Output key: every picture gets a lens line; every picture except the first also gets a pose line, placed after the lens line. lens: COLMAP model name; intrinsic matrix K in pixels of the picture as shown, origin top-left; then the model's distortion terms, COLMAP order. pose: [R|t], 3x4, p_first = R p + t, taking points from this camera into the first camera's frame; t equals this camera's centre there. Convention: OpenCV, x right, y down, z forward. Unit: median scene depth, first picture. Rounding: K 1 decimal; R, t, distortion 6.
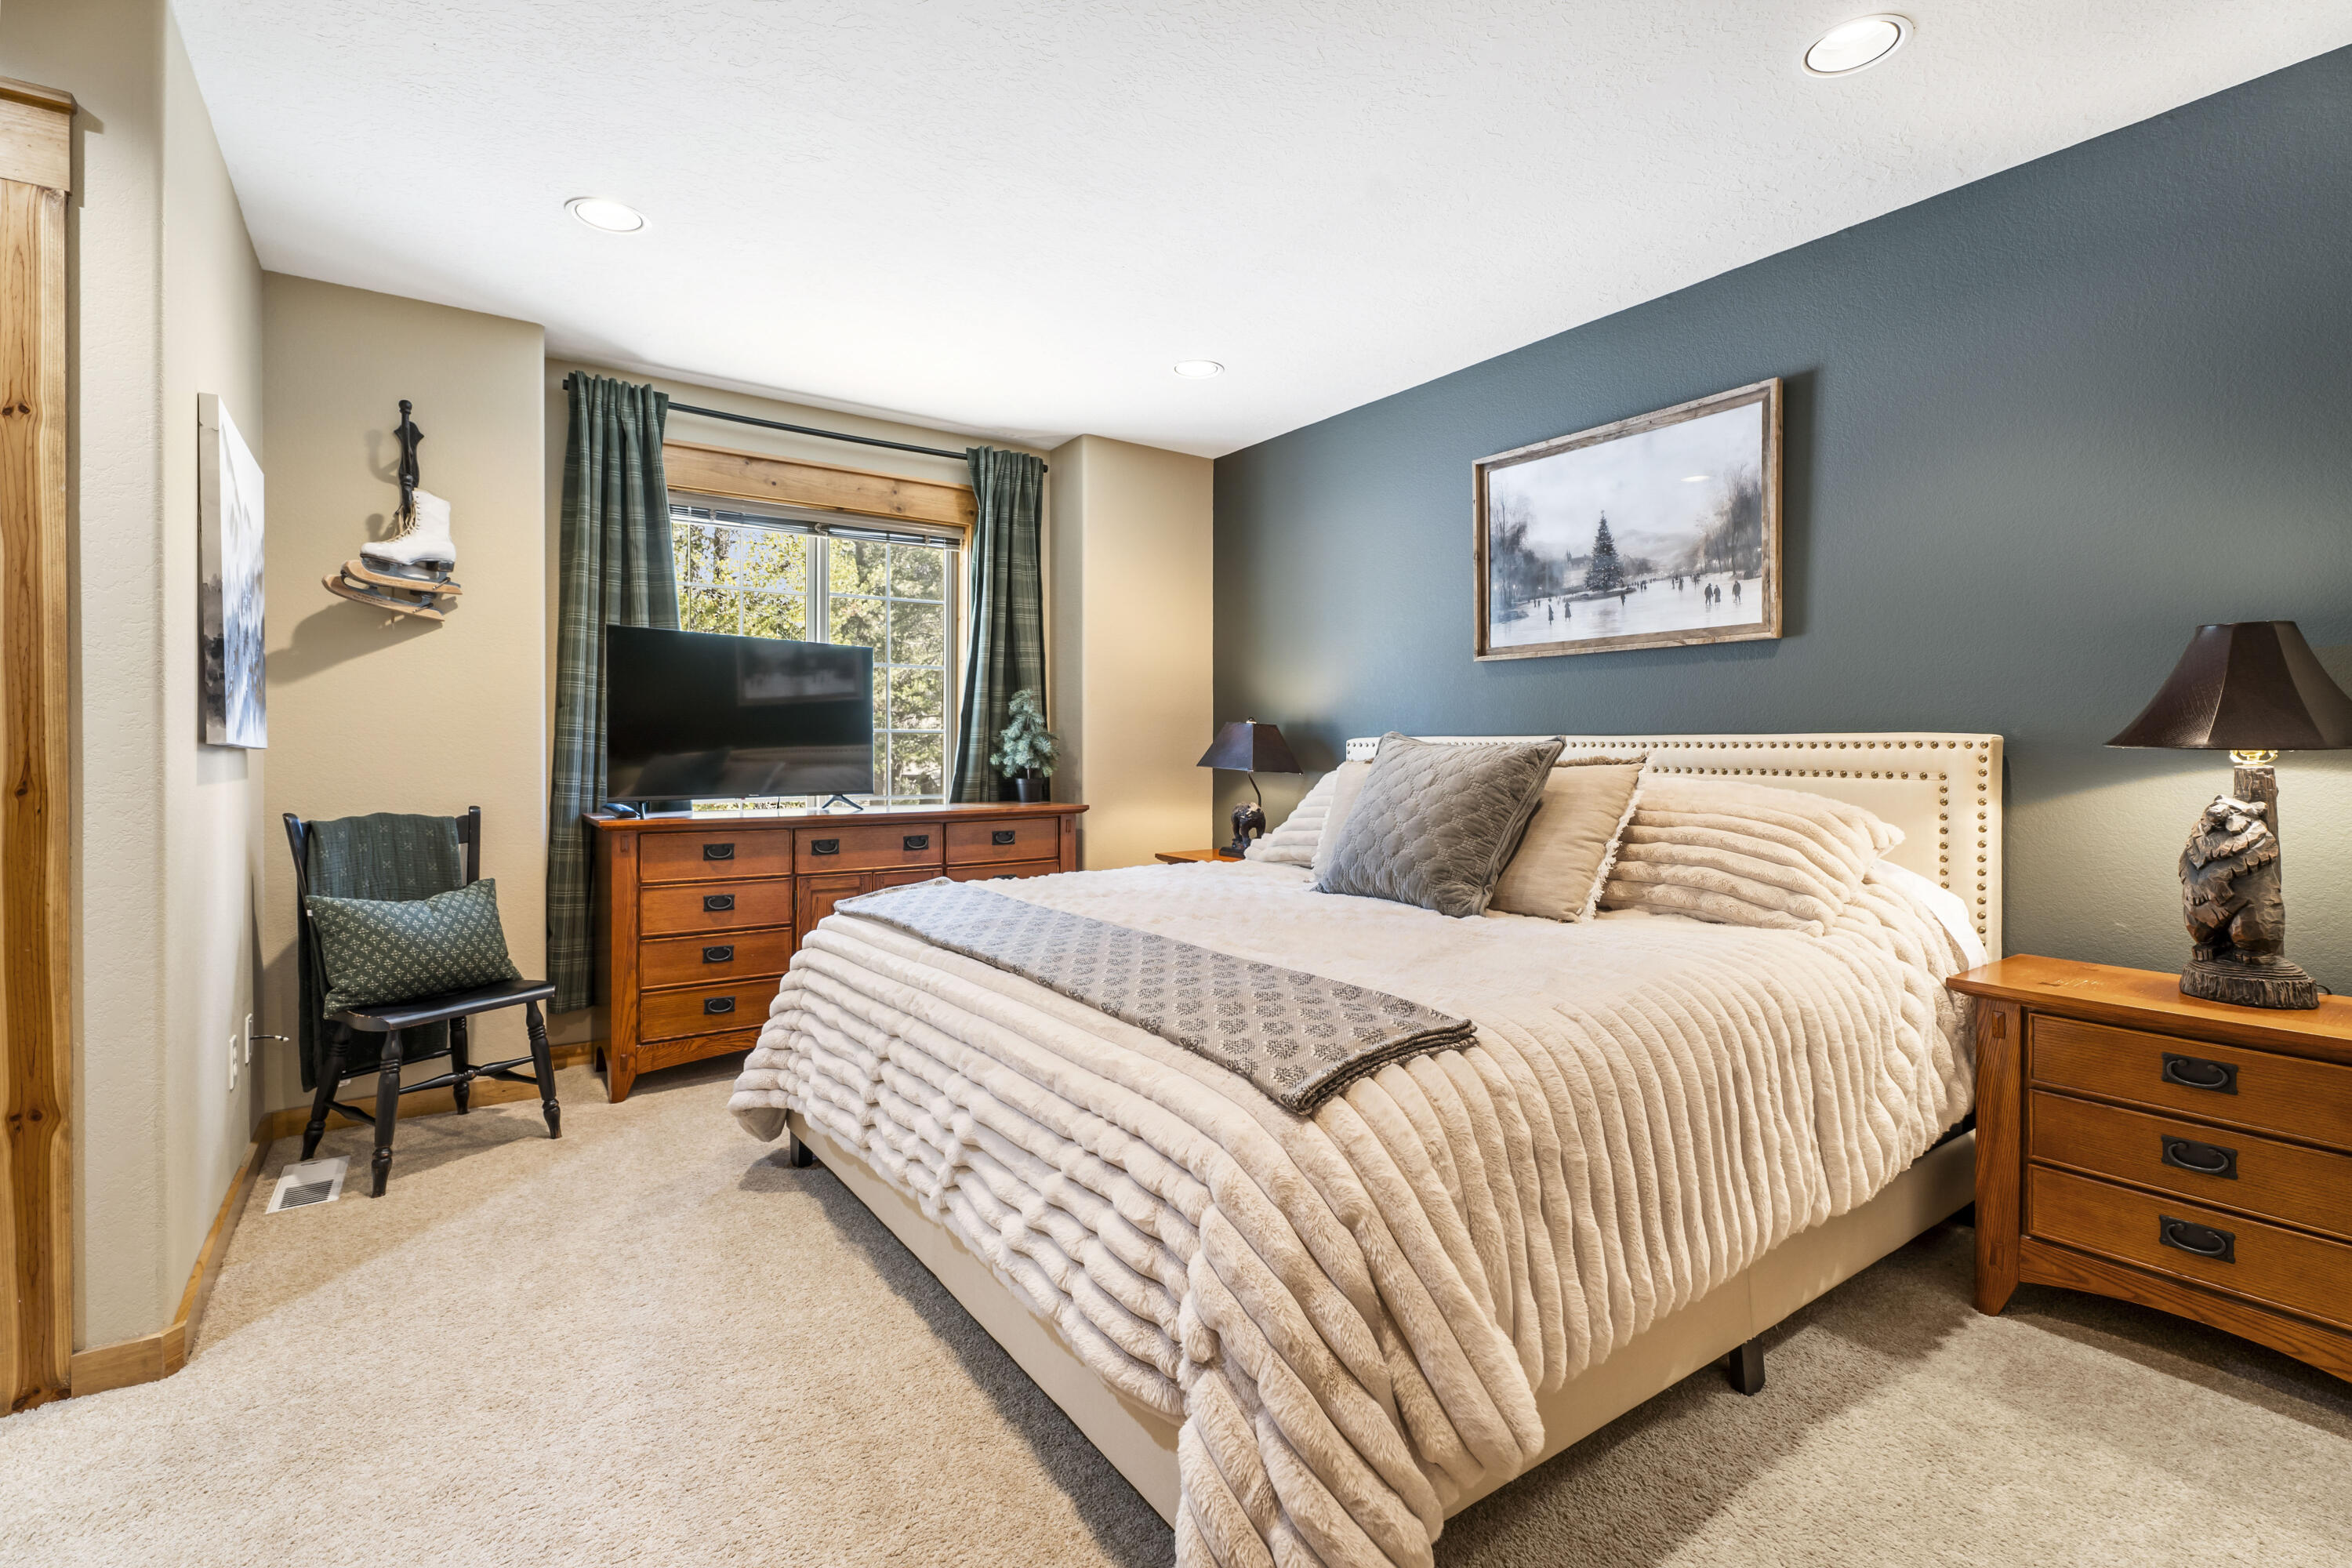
lens RADIAL K [[1060.5, 0, 1177.6], [0, 1060.5, 761.7], [0, 0, 1]] dist [0.000265, -0.000330]
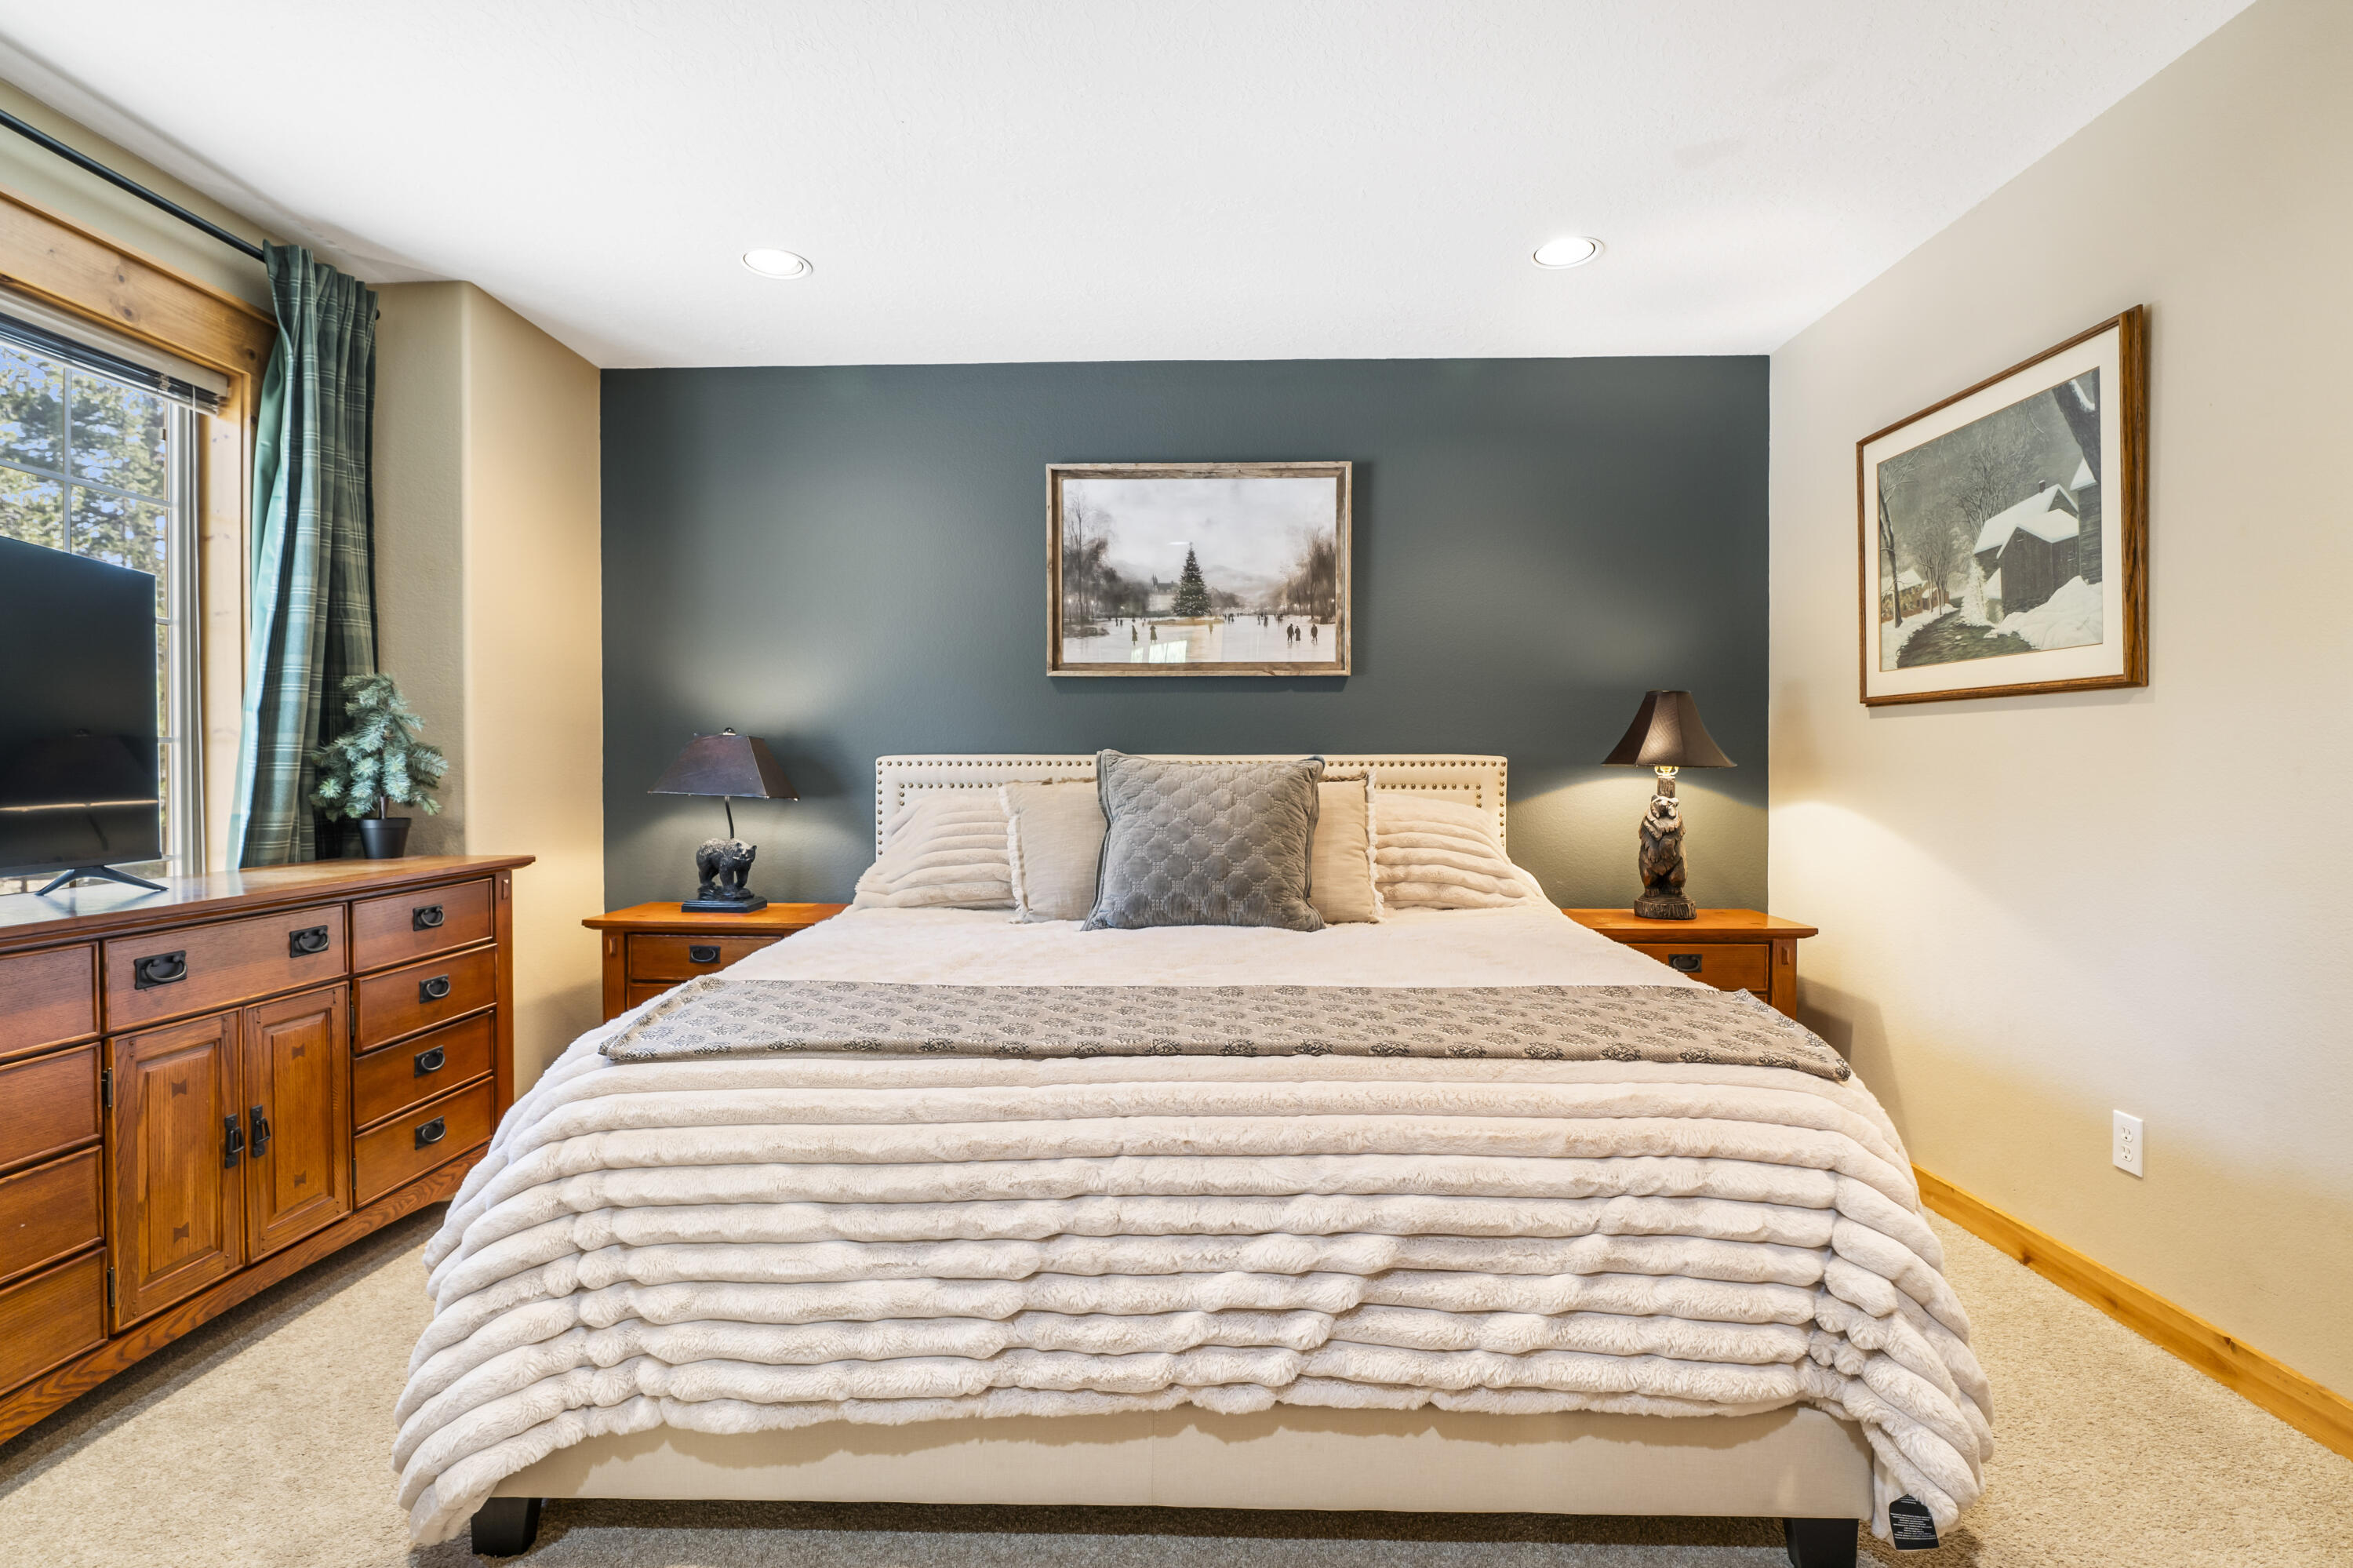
lens RADIAL K [[1133.1, 0, 1177.6], [0, 1133.1, 786.1], [0, 0, 1]] dist [-0.014460, 0.000452]
pose [[0.595861, -0.016222, 0.802924, -0.517475], [0.012400, 0.999863, 0.010999, -0.006001], [-0.802992, 0.003402, 0.595980, 0.335223]]
